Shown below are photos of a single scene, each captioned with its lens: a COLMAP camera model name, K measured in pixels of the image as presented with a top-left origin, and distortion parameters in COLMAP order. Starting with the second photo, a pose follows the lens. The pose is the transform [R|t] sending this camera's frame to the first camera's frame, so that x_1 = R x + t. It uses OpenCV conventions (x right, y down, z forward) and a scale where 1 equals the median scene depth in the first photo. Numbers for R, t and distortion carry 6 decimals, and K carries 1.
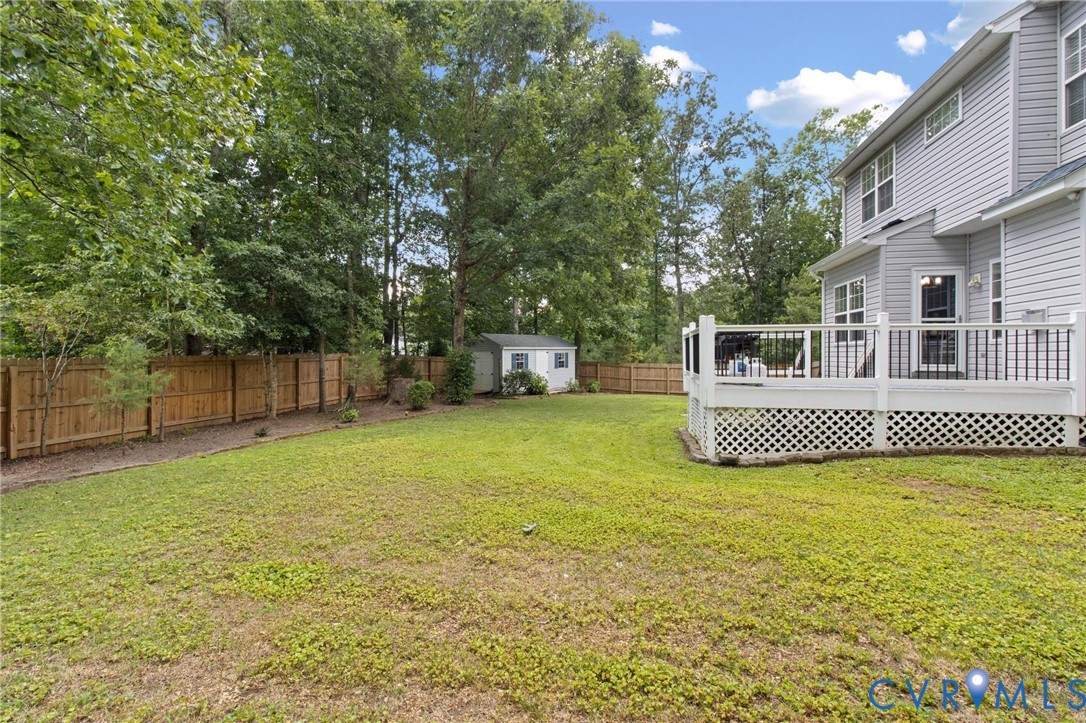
lens RADIAL K [[504.5, 0, 542.6], [0, 504.5, 355.7], [0, 0, 1]] dist [-0.001254, 0.000434]
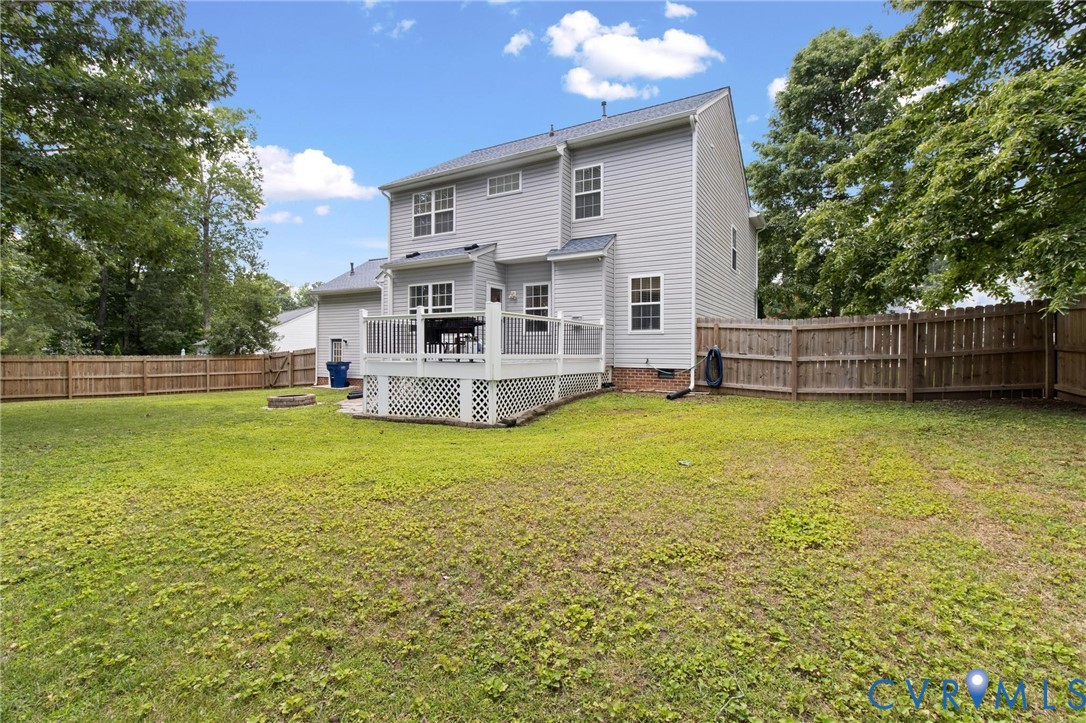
lens RADIAL K [[504.5, 0, 549.7], [0, 504.5, 352.2], [0, 0, 1]] dist [-0.001254, 0.000434]
pose [[0.329701, 0.005951, 0.944067, -0.551912], [-0.005582, 0.999975, -0.004354, 0.031837], [-0.944069, -0.003835, 0.329726, 0.365439]]
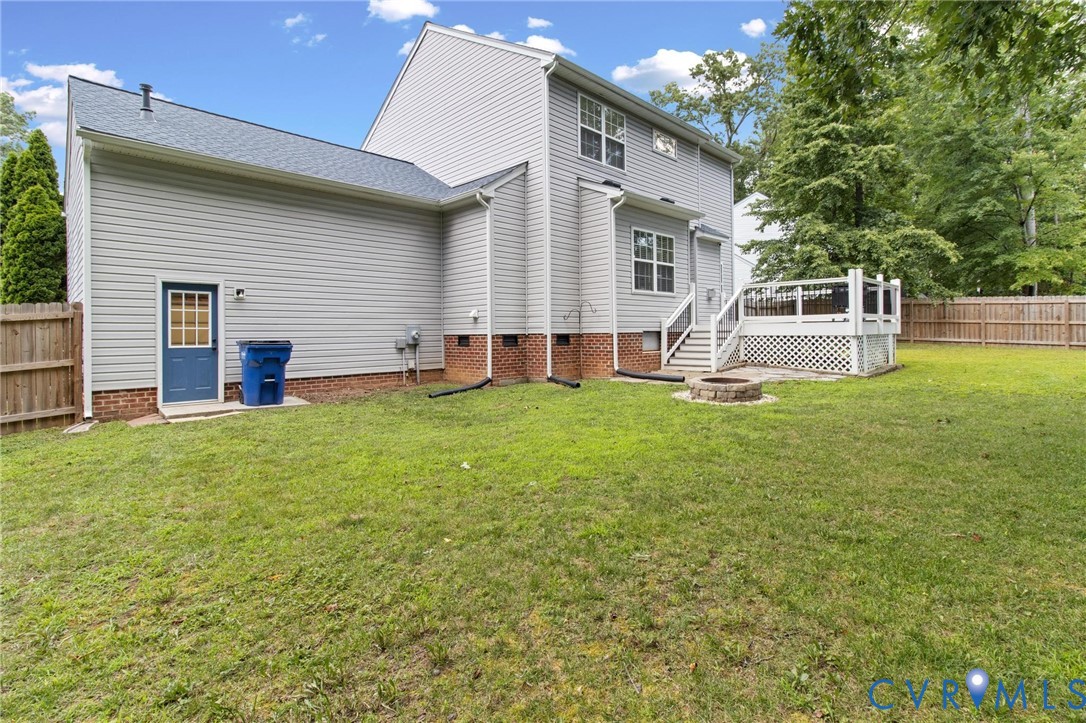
lens RADIAL K [[504.5, 0, 568.2], [0, 504.5, 332.0], [0, 0, 1]] dist [-0.001254, 0.000434]
pose [[-0.831470, 0.015834, 0.555344, 0.226254], [0.016991, 0.999851, -0.003069, 0.063366], [-0.555310, 0.006885, -0.831615, 2.285424]]
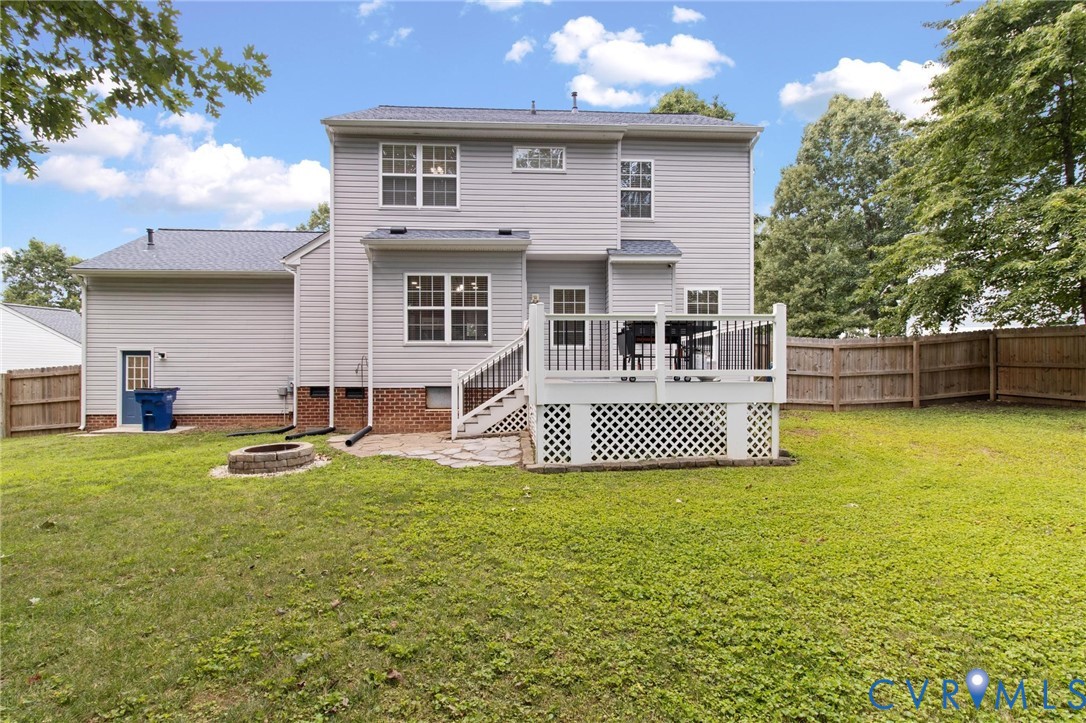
lens RADIAL K [[504.5, 0, 542.6], [0, 504.5, 370.8], [0, 0, 1]] dist [-0.001254, 0.000434]
pose [[-0.249504, 0.009238, 0.968330, -0.342417], [0.003742, 0.999956, -0.008576, 0.038067], [-0.968367, 0.001484, -0.249527, 1.248235]]
